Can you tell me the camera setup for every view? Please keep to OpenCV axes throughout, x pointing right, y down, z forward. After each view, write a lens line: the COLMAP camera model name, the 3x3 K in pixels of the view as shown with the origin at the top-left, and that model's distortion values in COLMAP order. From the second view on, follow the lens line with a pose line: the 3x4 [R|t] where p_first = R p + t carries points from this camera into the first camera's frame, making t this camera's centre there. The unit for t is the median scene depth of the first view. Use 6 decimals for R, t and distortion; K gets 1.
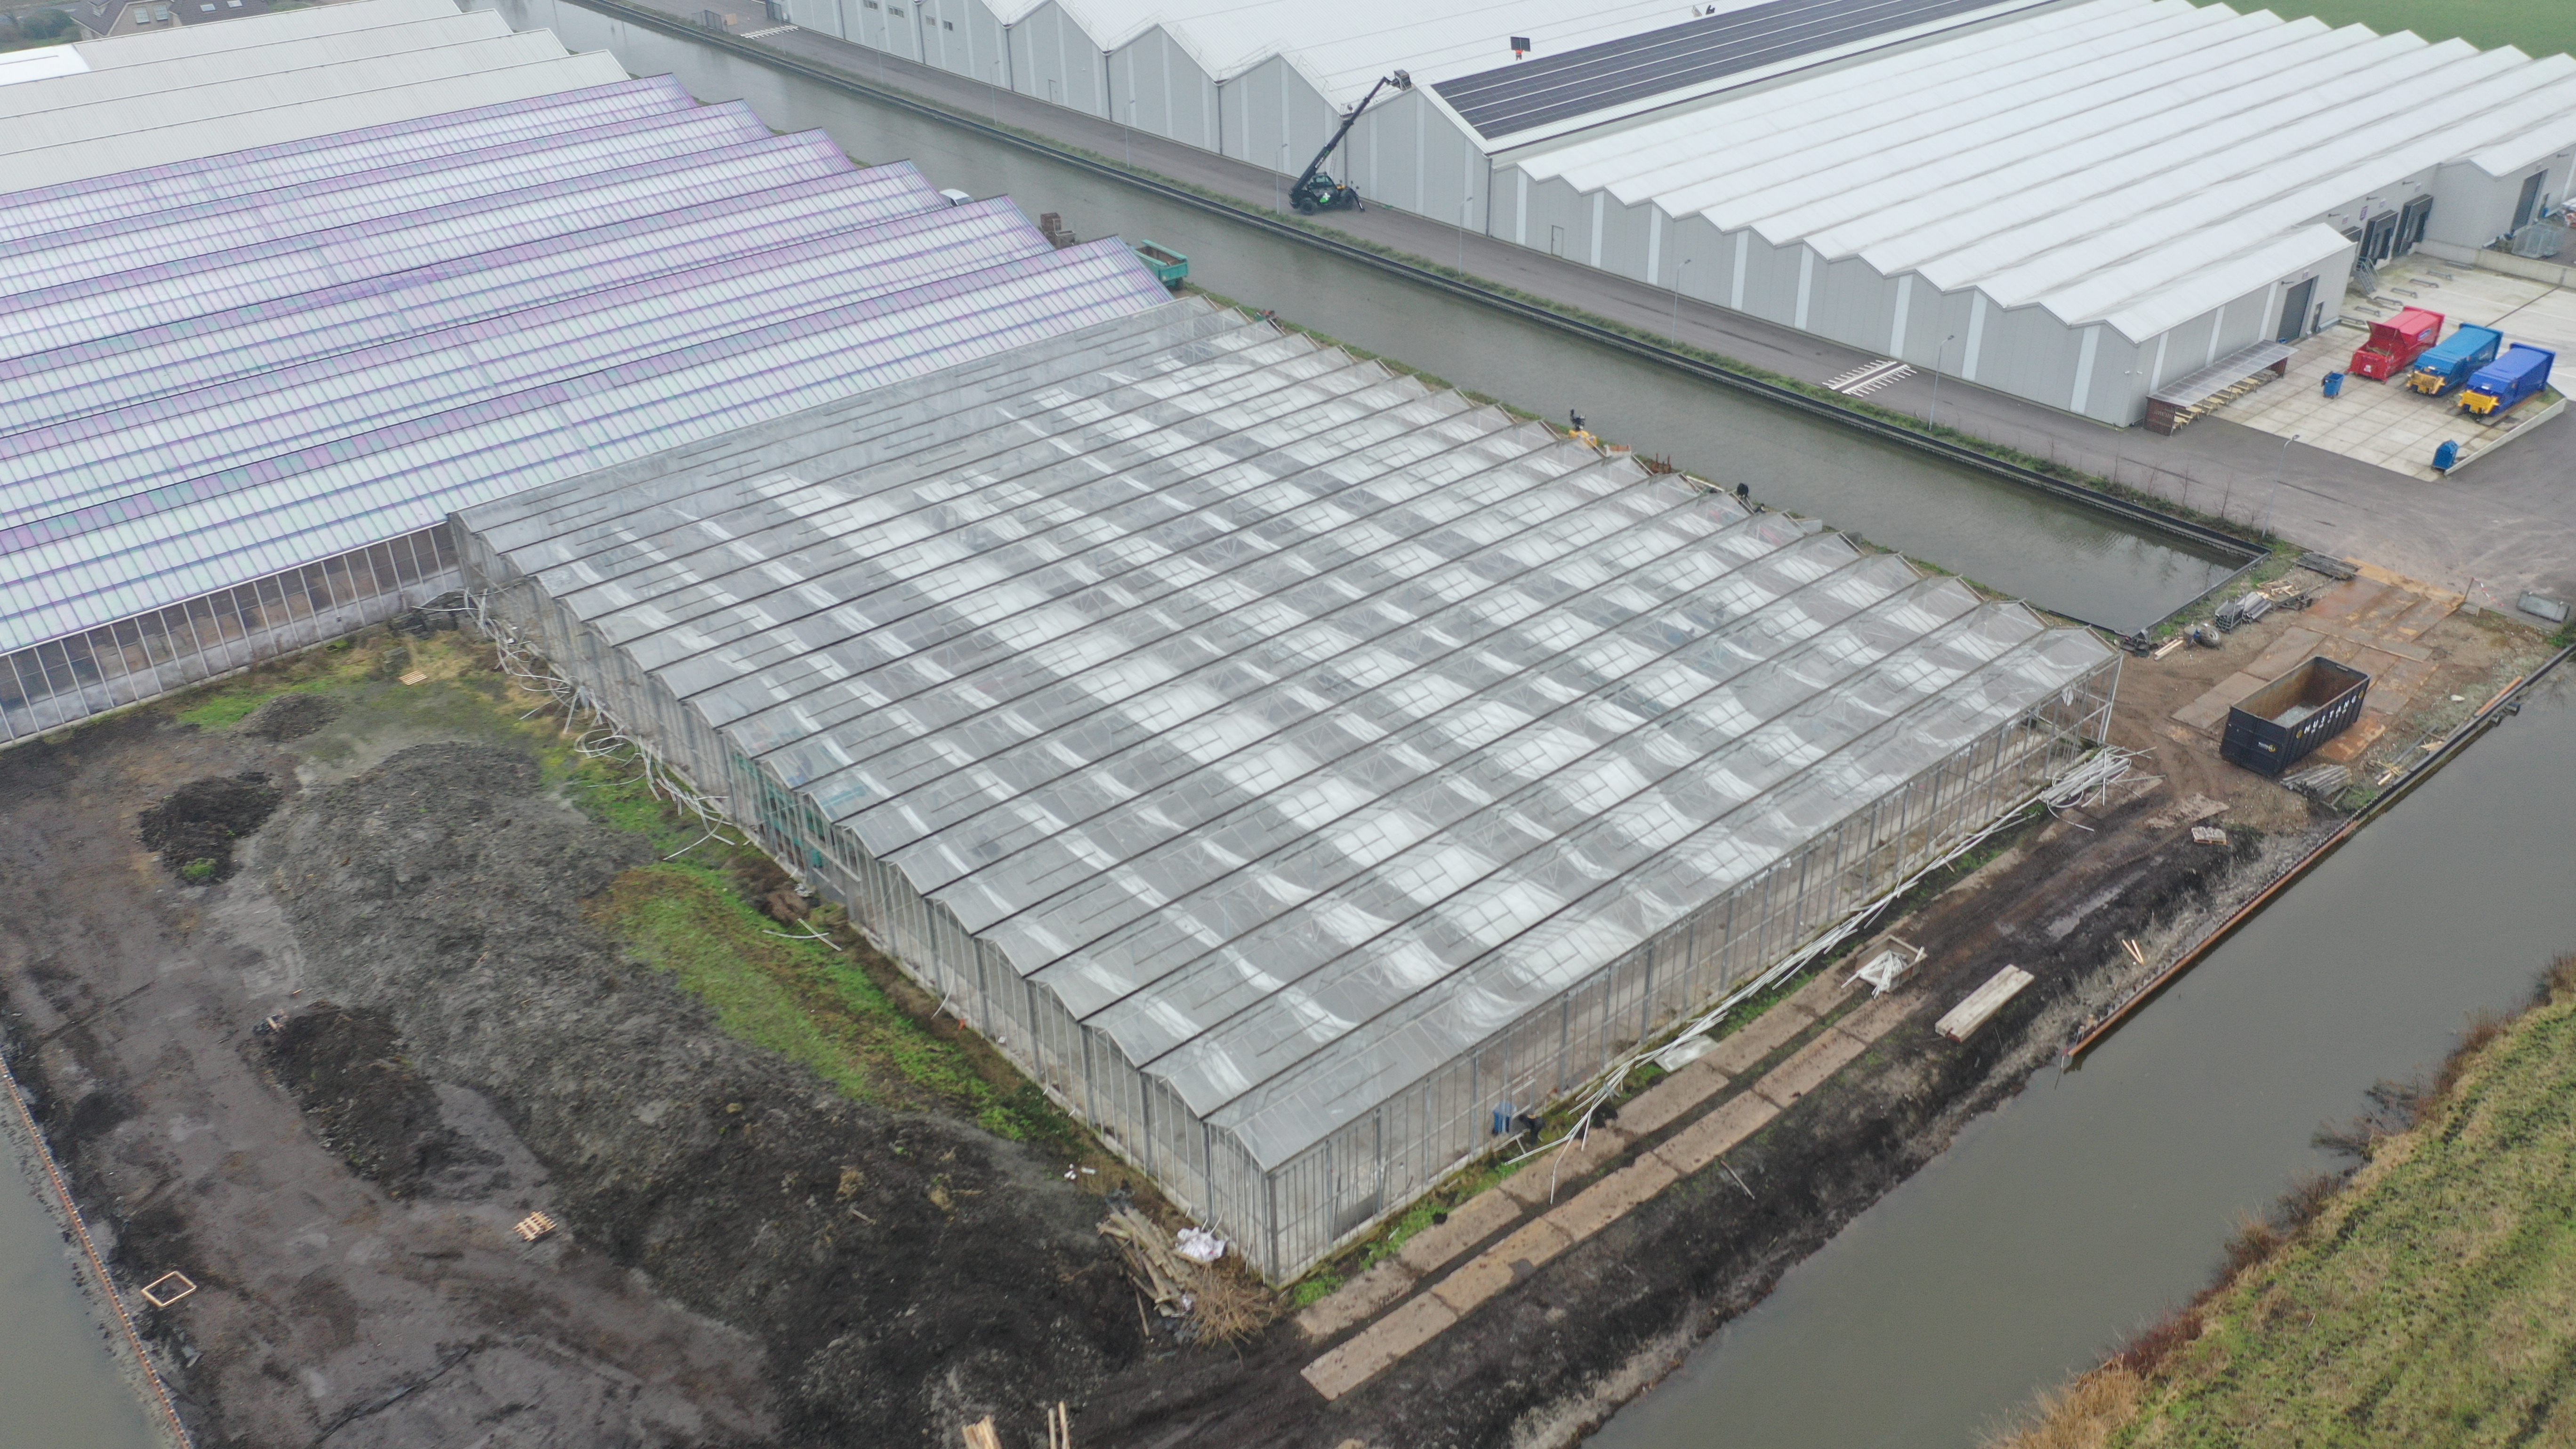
lens RADIAL K [[2042.4, 0, 1280.2], [0, 2042.4, 726.6], [0, 0, 1]] dist [0.008716, -0.008402]
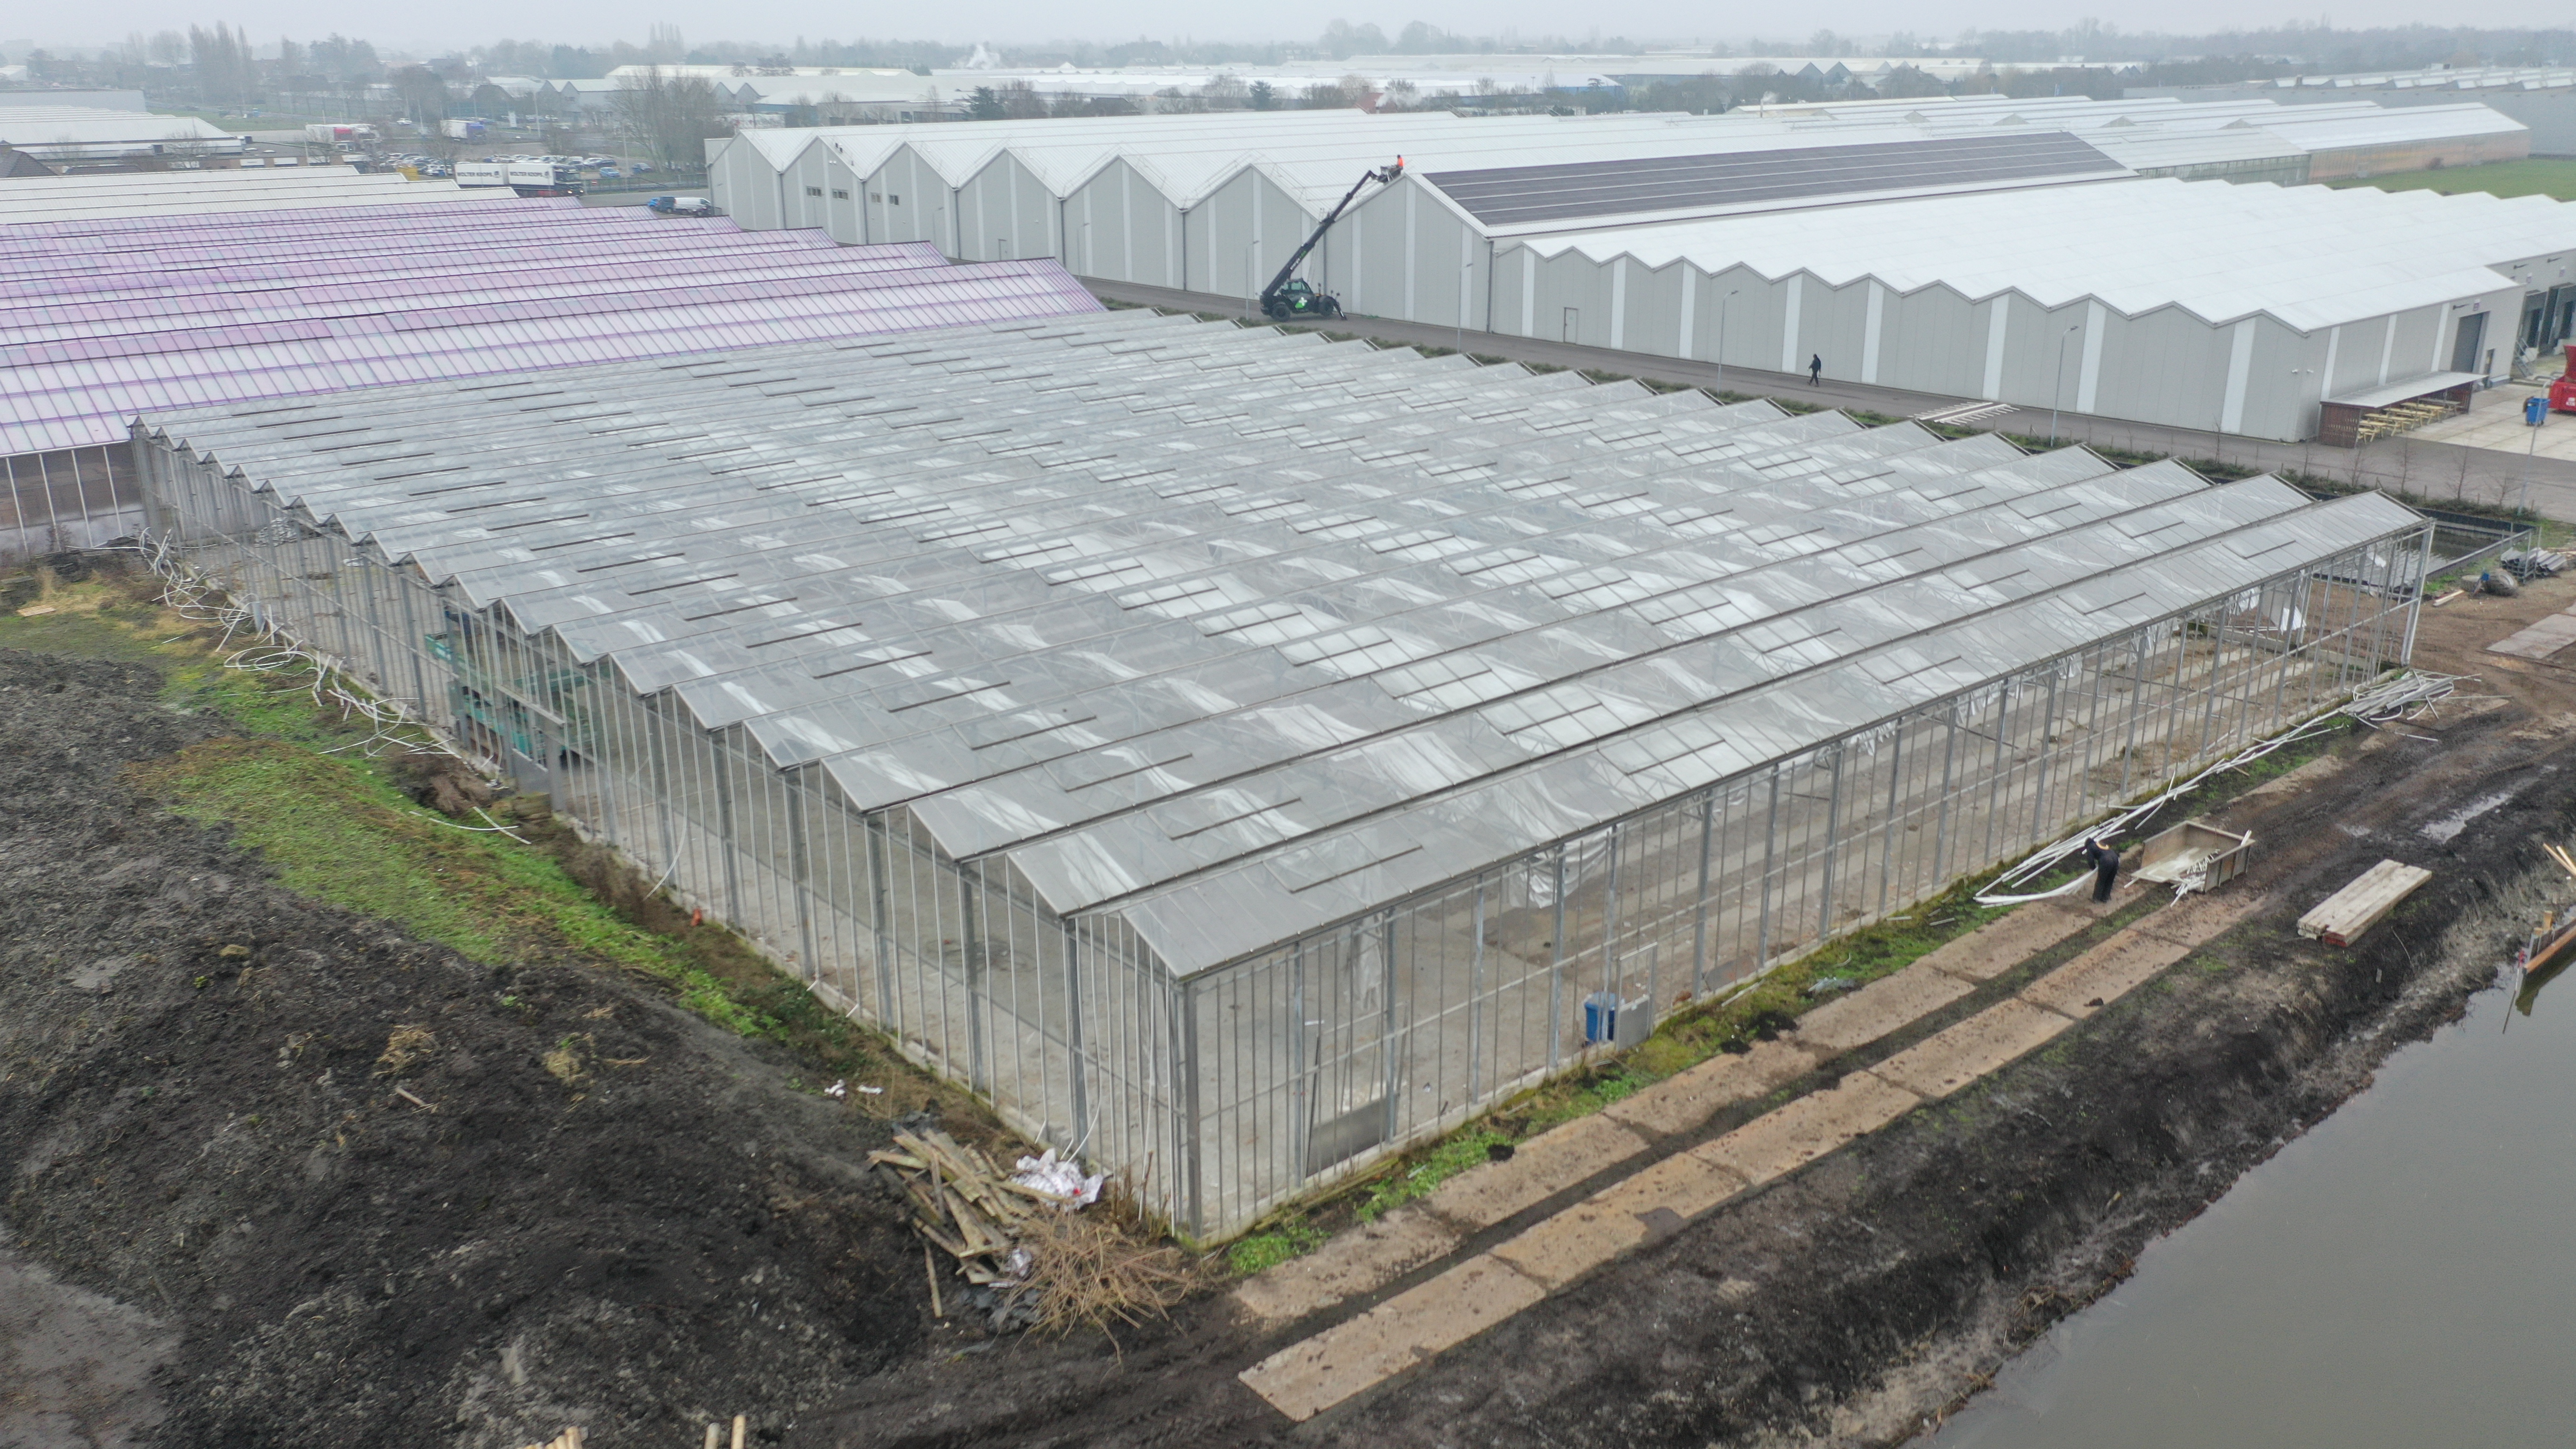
lens RADIAL K [[2042.4, 0, 1287.0], [0, 2042.4, 729.3], [0, 0, 1]] dist [0.008716, -0.008402]
pose [[0.999685, 0.017863, 0.017645, 0.008924], [-0.013891, 0.978870, -0.204013, 0.227903], [-0.020916, 0.203703, 0.978809, 0.417677]]
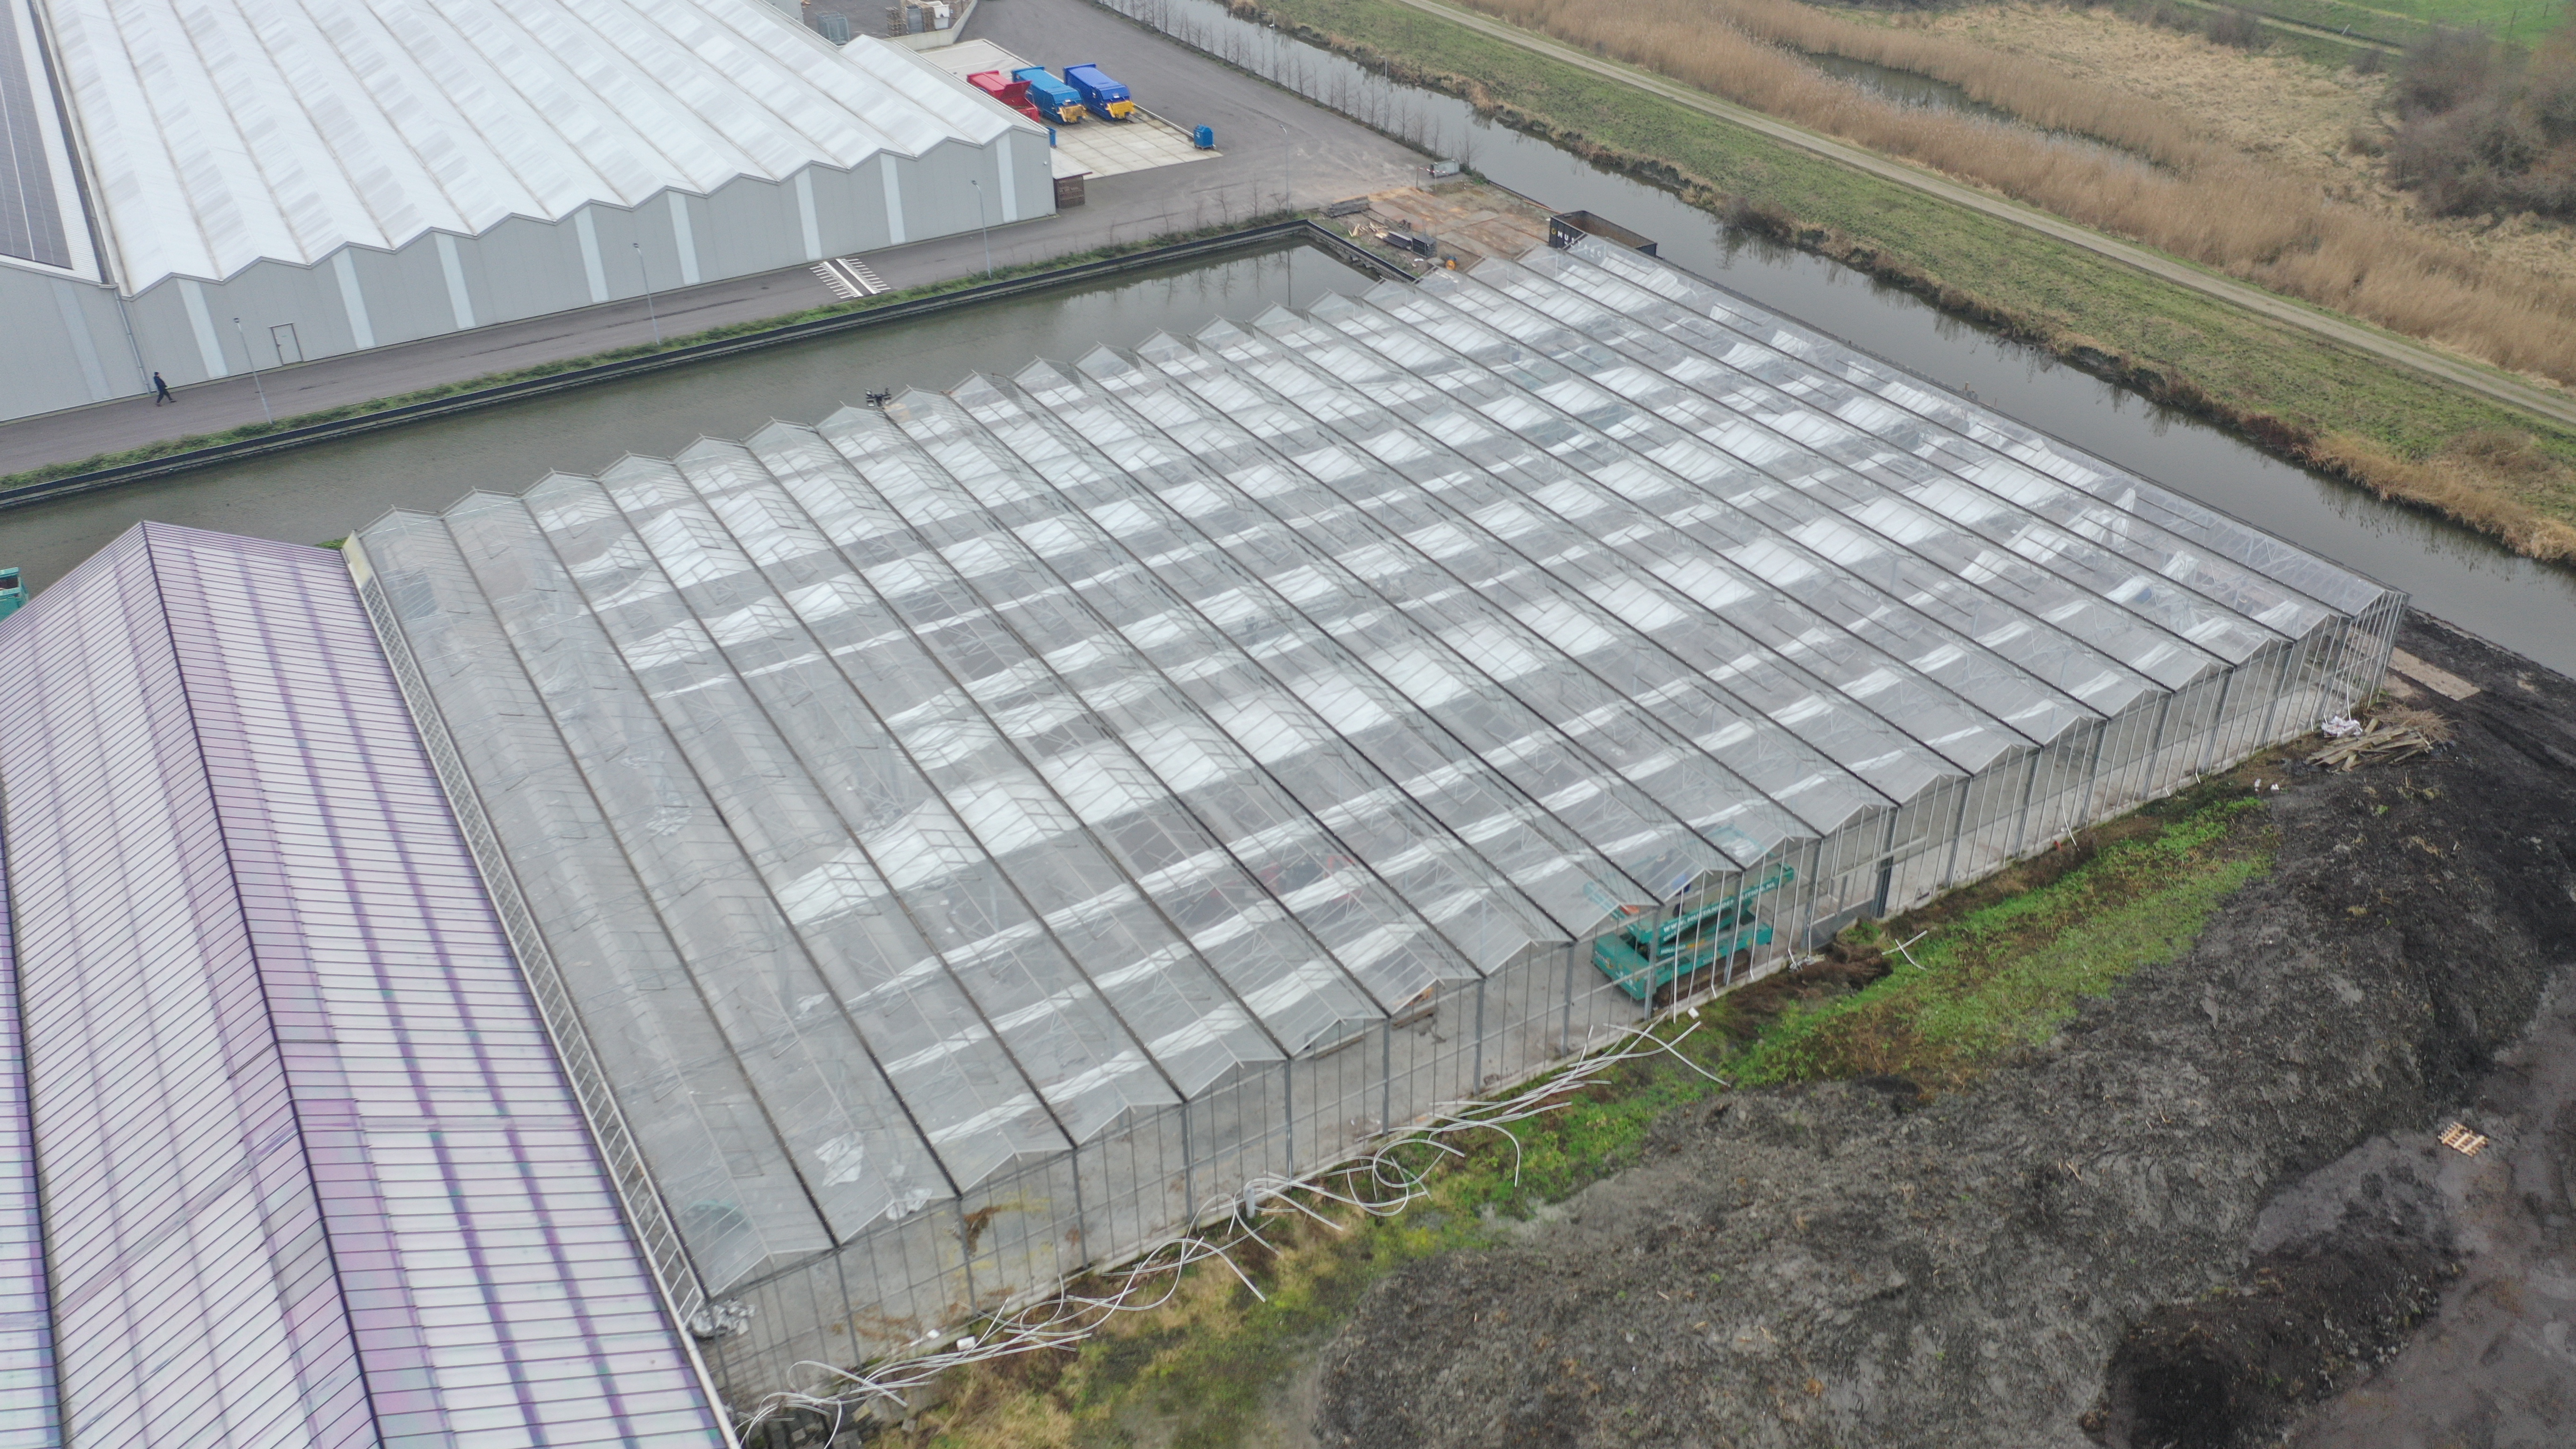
lens RADIAL K [[2042.4, 0, 1280.4], [0, 2042.4, 716.2], [0, 0, 1]] dist [0.008716, -0.008402]
pose [[0.170921, -0.507074, 0.844785, -1.066235], [0.511480, 0.778487, 0.363794, -0.466155], [-0.842124, 0.369911, 0.392419, 0.974584]]
